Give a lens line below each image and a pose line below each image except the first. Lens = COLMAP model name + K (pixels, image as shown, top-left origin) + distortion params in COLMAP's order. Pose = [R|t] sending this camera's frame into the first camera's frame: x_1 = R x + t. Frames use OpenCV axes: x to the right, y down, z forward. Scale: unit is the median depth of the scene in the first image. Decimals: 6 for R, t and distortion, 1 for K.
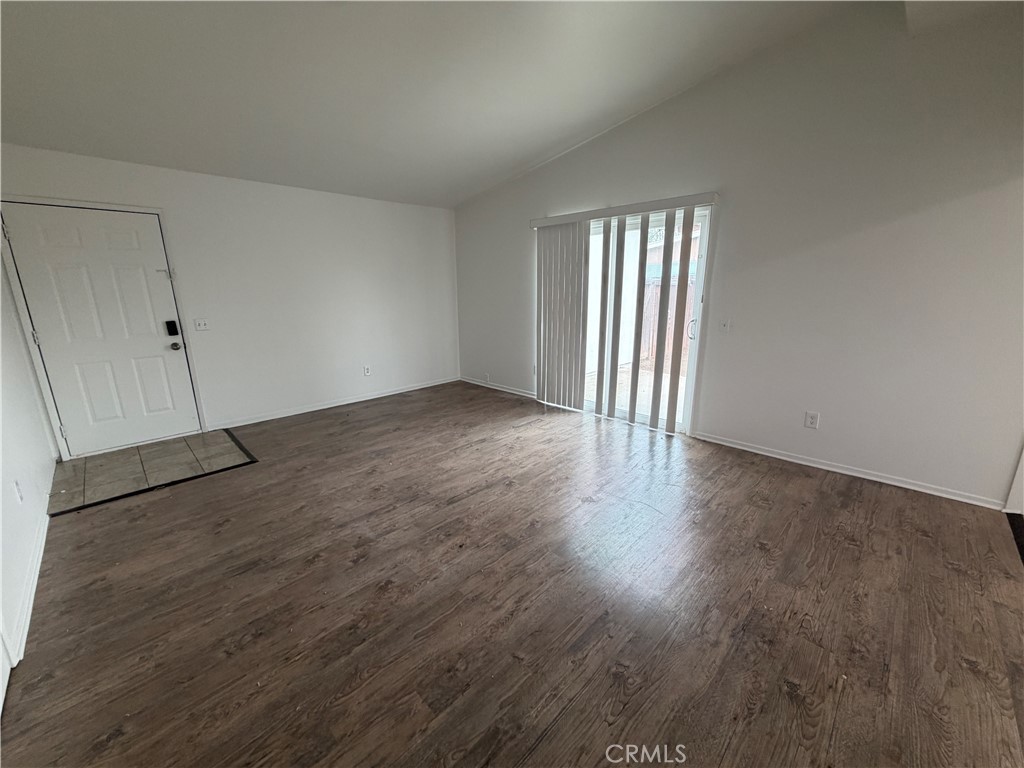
lens RADIAL K [[406.8, 0, 509.5], [0, 406.8, 385.3], [0, 0, 1]] dist [-0.001920, -0.000794]
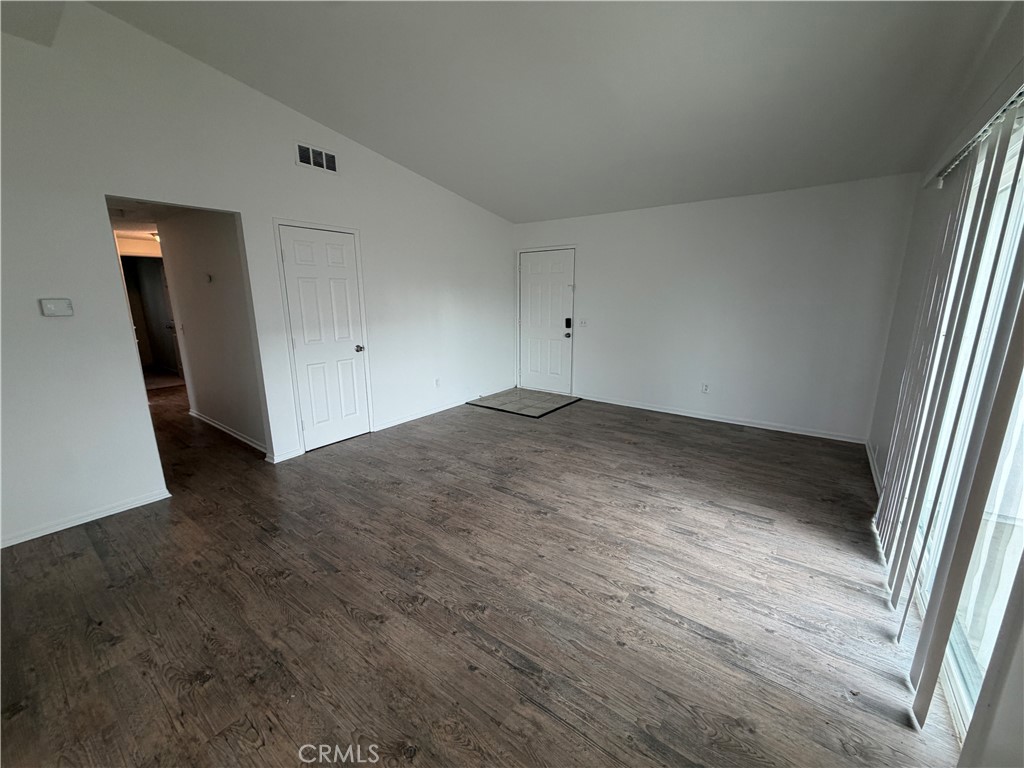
lens RADIAL K [[406.8, 0, 509.5], [0, 406.8, 385.3], [0, 0, 1]] dist [-0.001920, -0.000794]
pose [[0.141302, 0.224799, -0.964105, 0.777923], [-0.231909, 0.954294, 0.188522, -0.184181], [0.962420, 0.196946, 0.186976, 0.660210]]
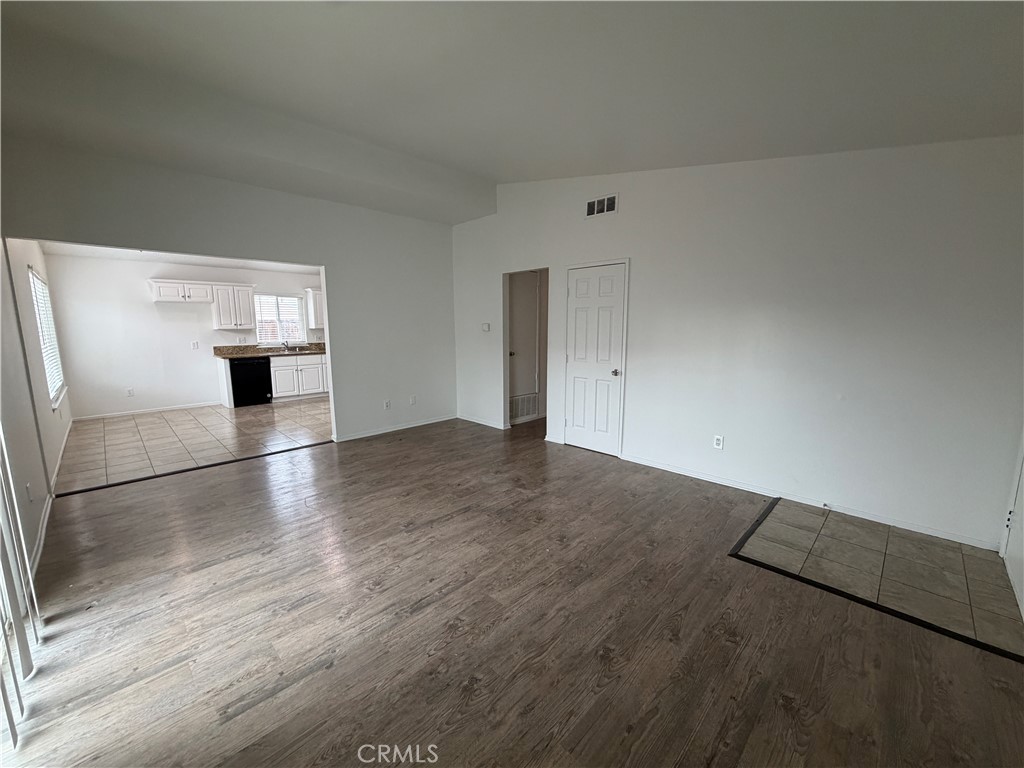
lens RADIAL K [[406.8, 0, 509.5], [0, 406.8, 385.3], [0, 0, 1]] dist [-0.001920, -0.000794]
pose [[-0.999897, 0.014316, 0.000793, -0.235688], [0.013539, 0.924491, 0.380963, -0.421080], [0.004721, 0.380934, -0.924590, 1.689925]]
